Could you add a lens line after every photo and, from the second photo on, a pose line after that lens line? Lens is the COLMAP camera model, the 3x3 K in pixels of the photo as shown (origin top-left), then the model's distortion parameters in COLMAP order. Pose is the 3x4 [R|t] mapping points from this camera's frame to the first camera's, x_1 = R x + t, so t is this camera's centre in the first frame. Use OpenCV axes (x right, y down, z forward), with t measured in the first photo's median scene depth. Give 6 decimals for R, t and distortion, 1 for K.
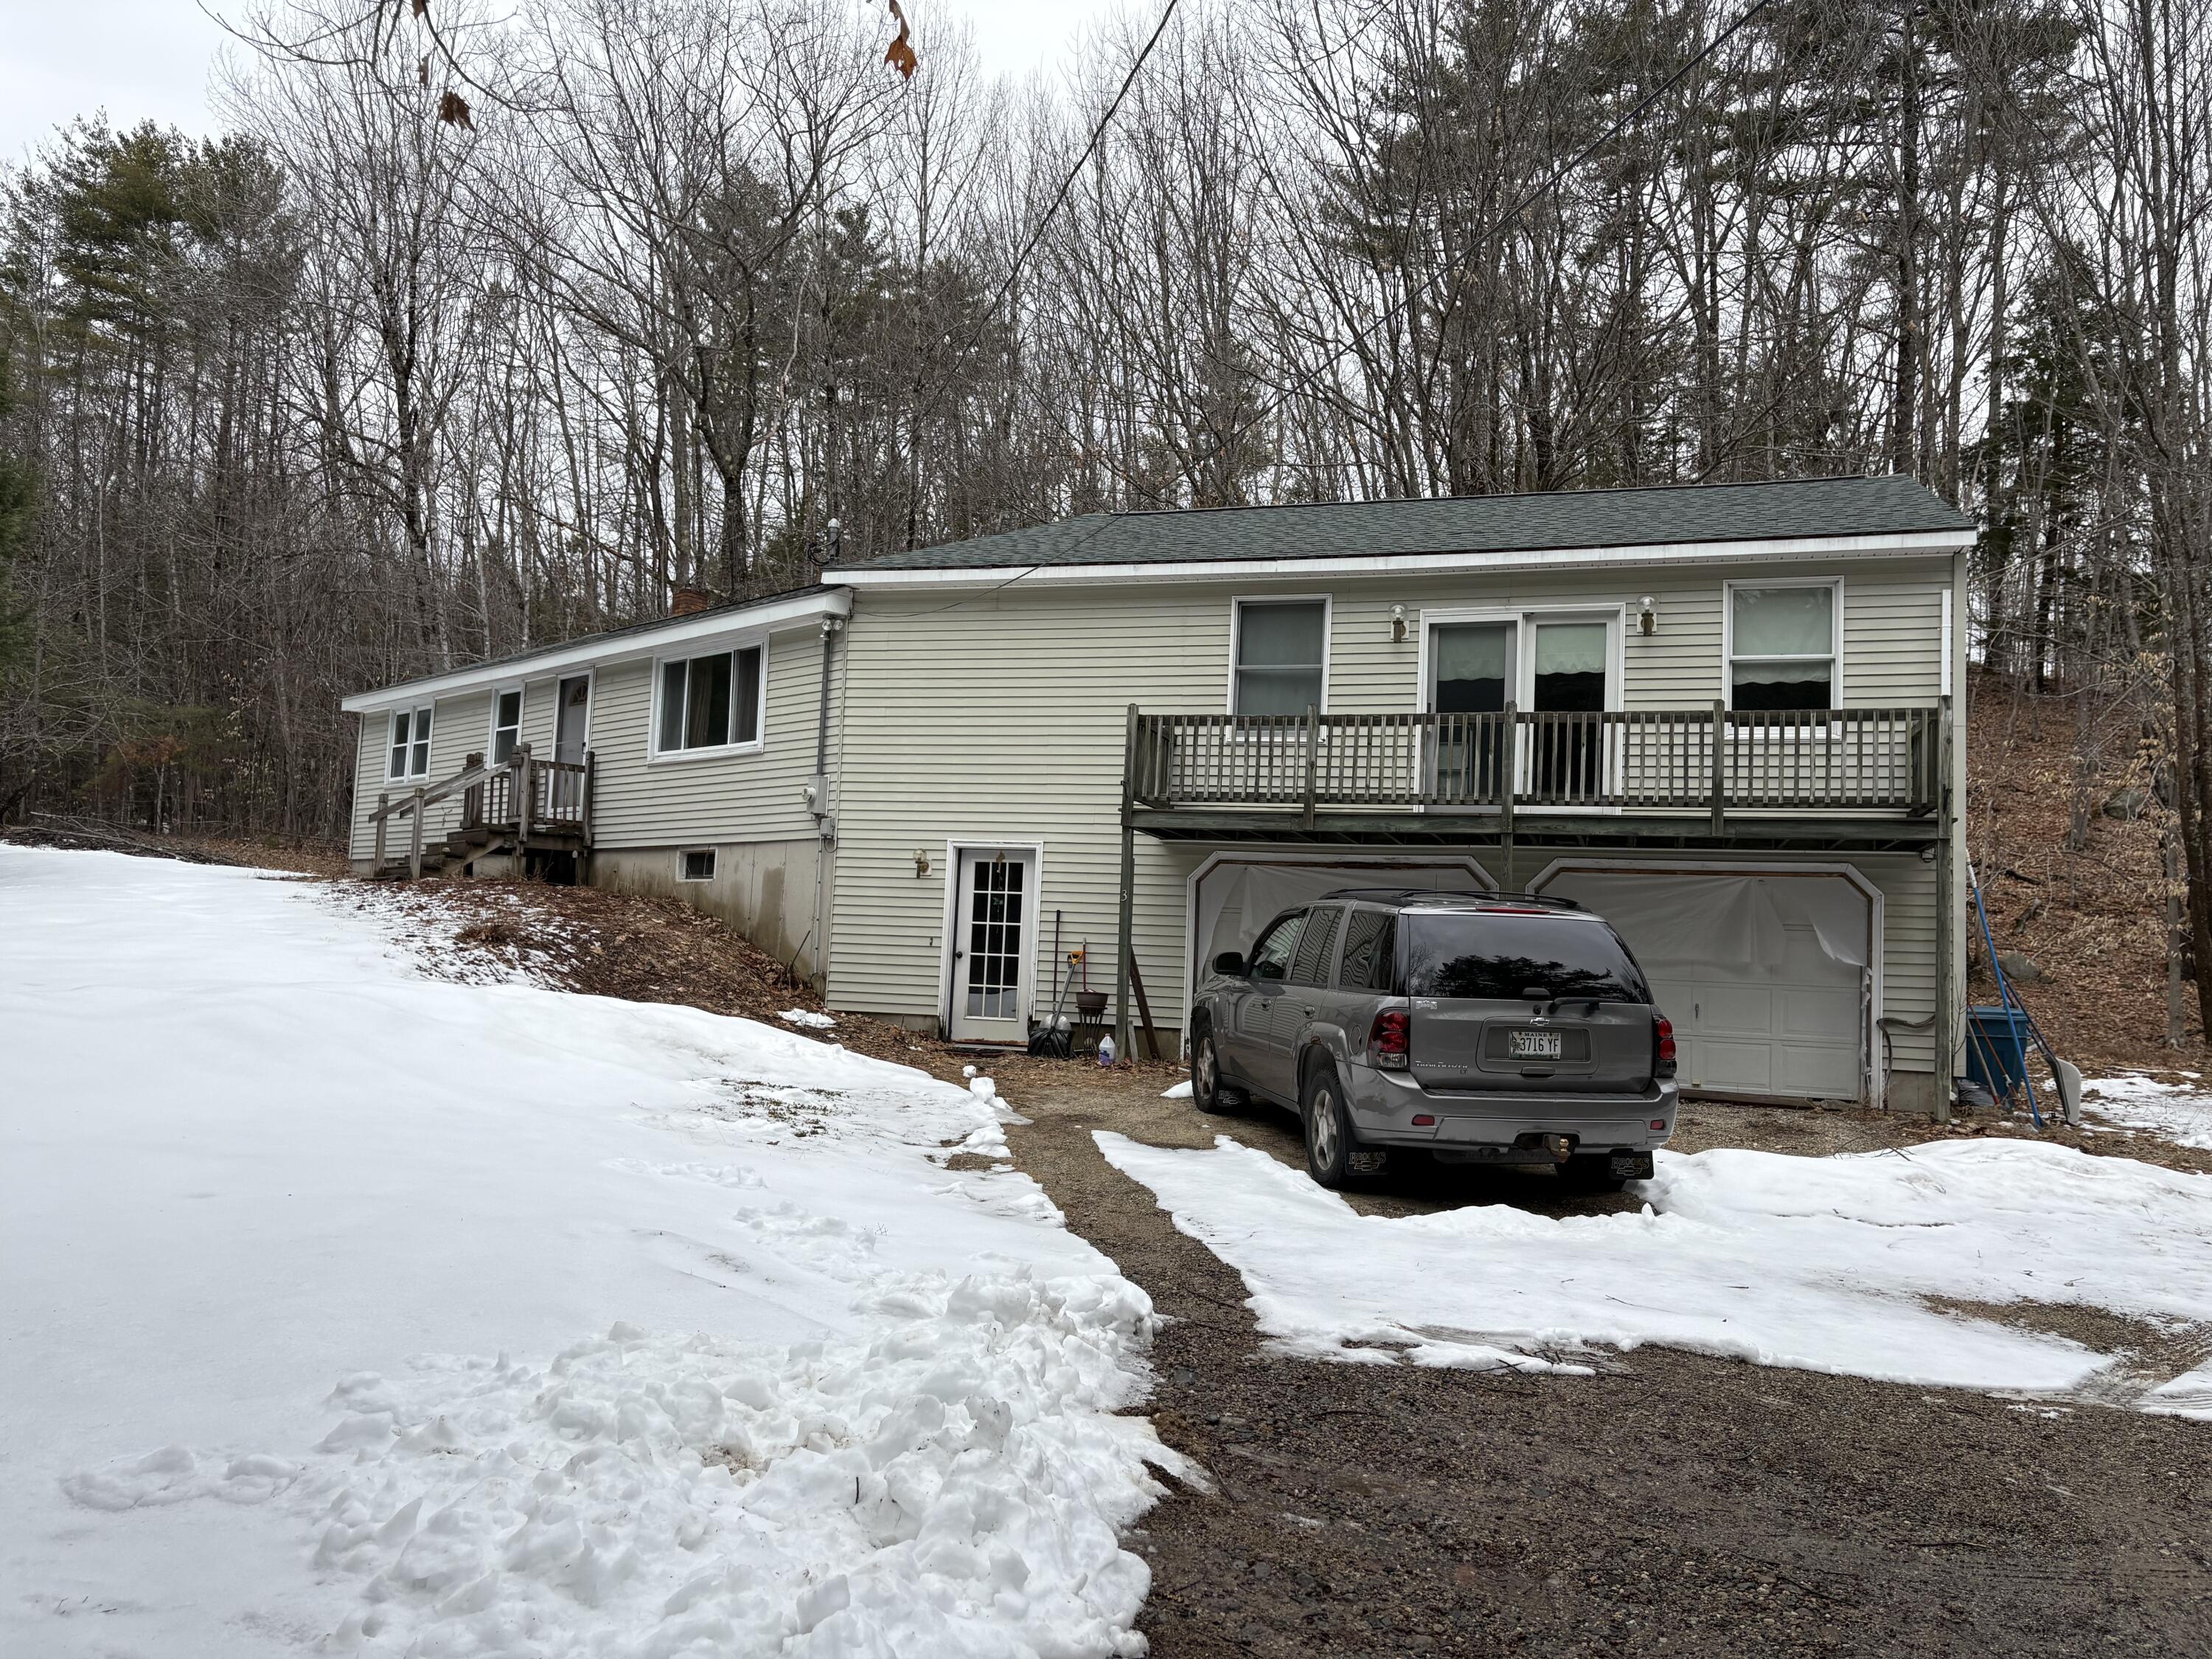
lens RADIAL K [[1670.4, 0, 1092.0], [0, 1670.4, 837.3], [0, 0, 1]] dist [0.048523, -0.048872]
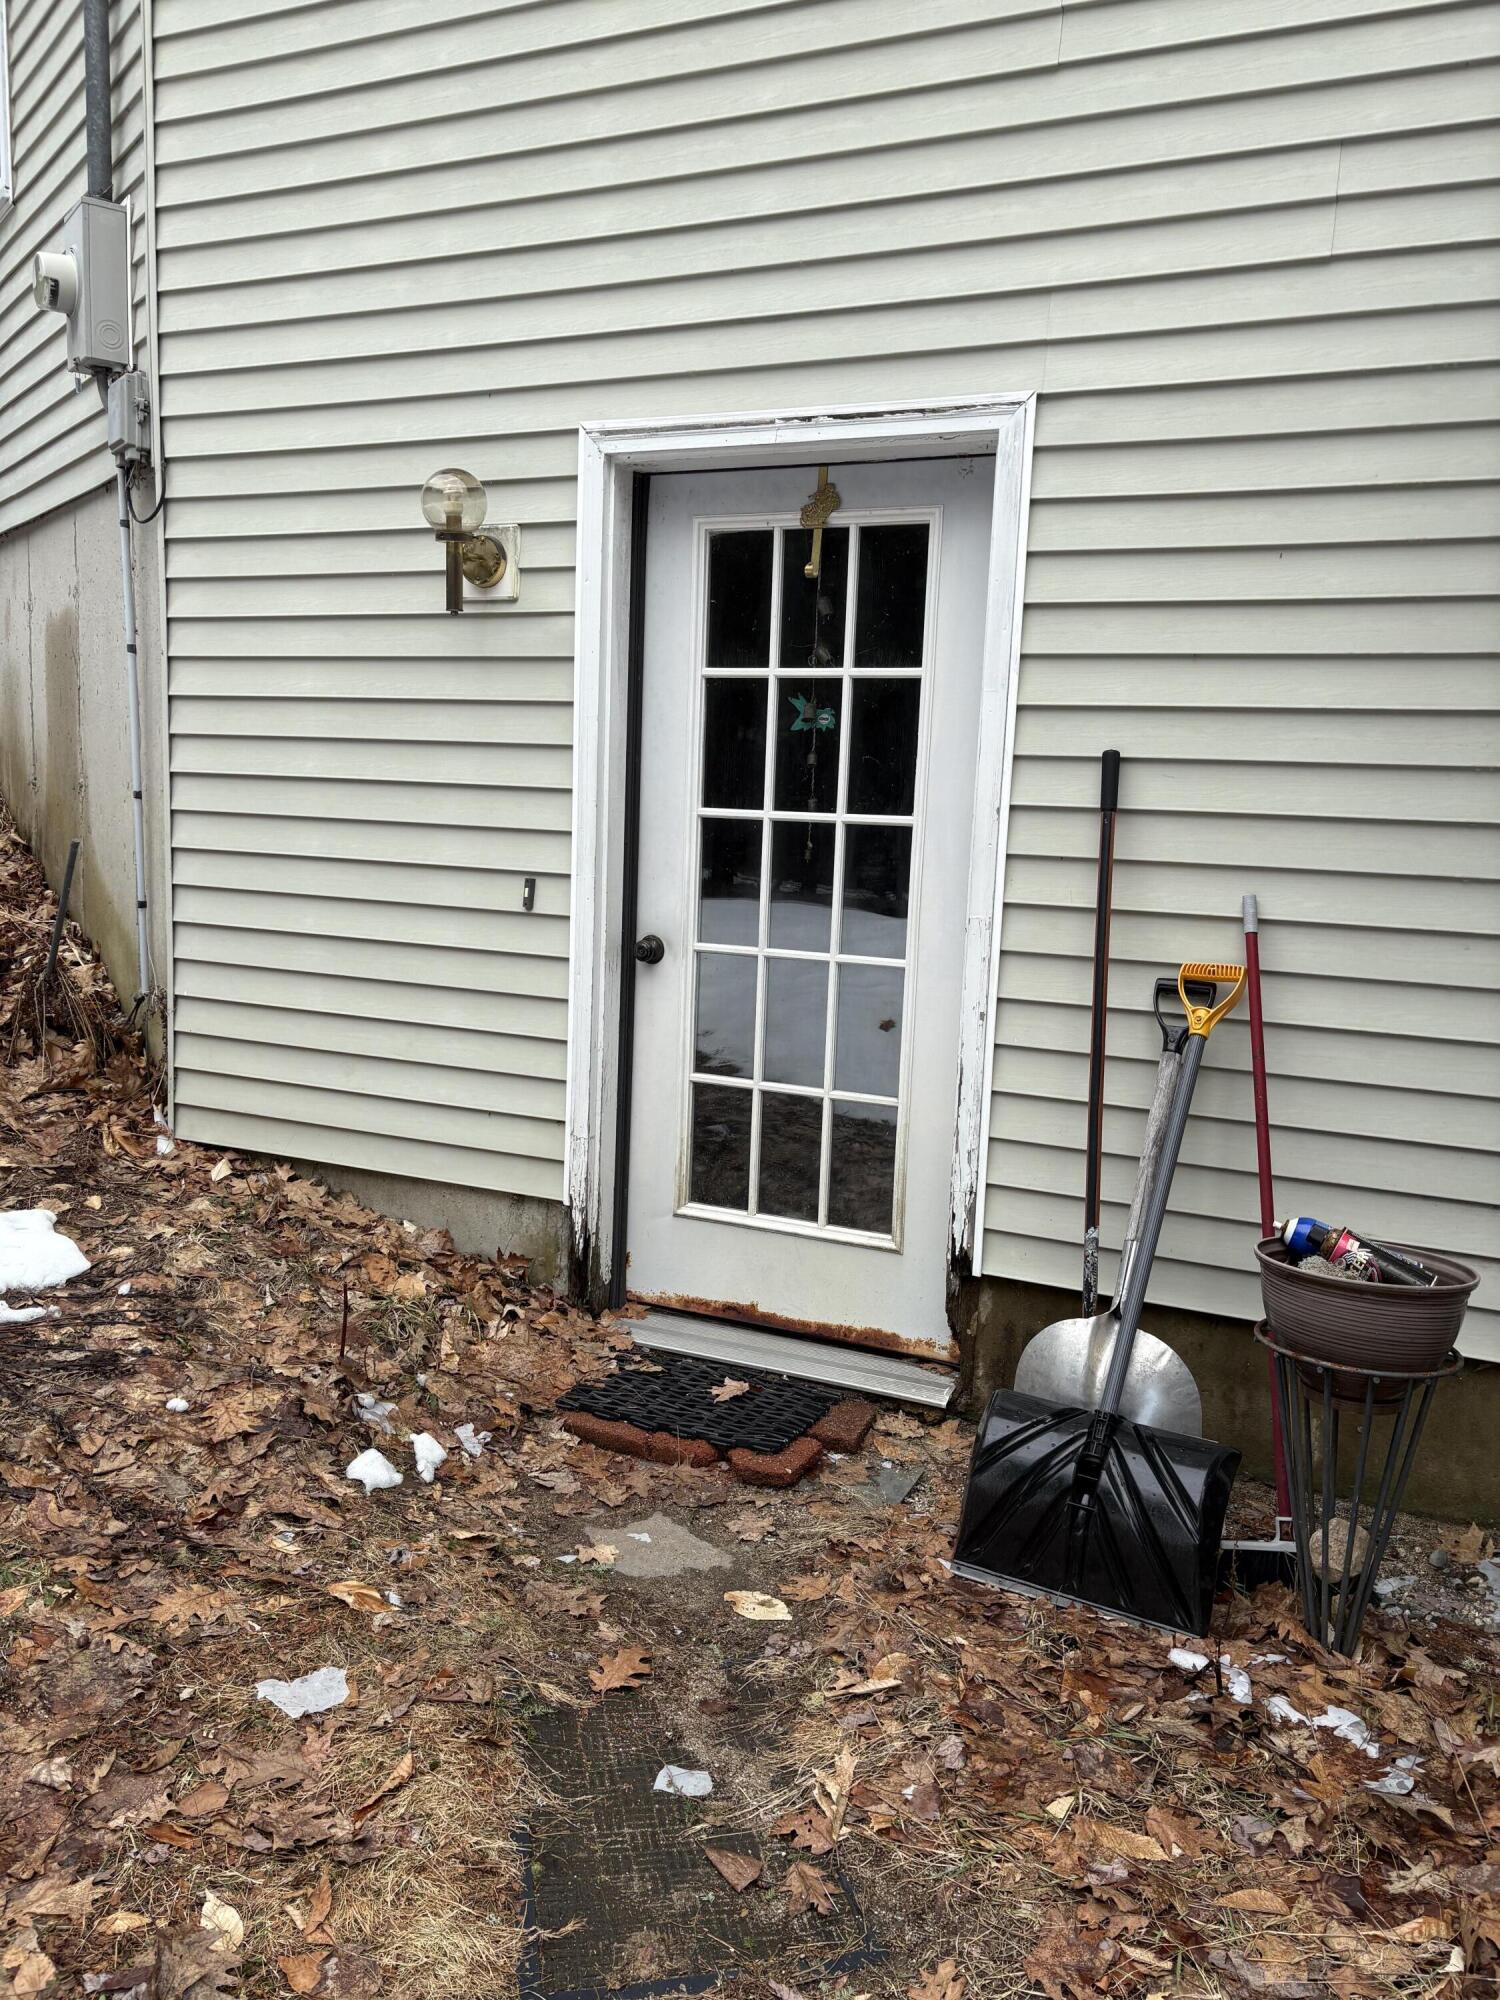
lens RADIAL K [[1510.3, 0, 750.1], [0, 1510.3, 993.9], [0, 0, 1]] dist [0.048523, -0.048872]
pose [[0.990736, 0.009730, -0.135455, -0.036933], [0.018332, 0.978720, 0.204382, 0.033676], [0.134562, -0.204972, 0.969474, 0.796365]]
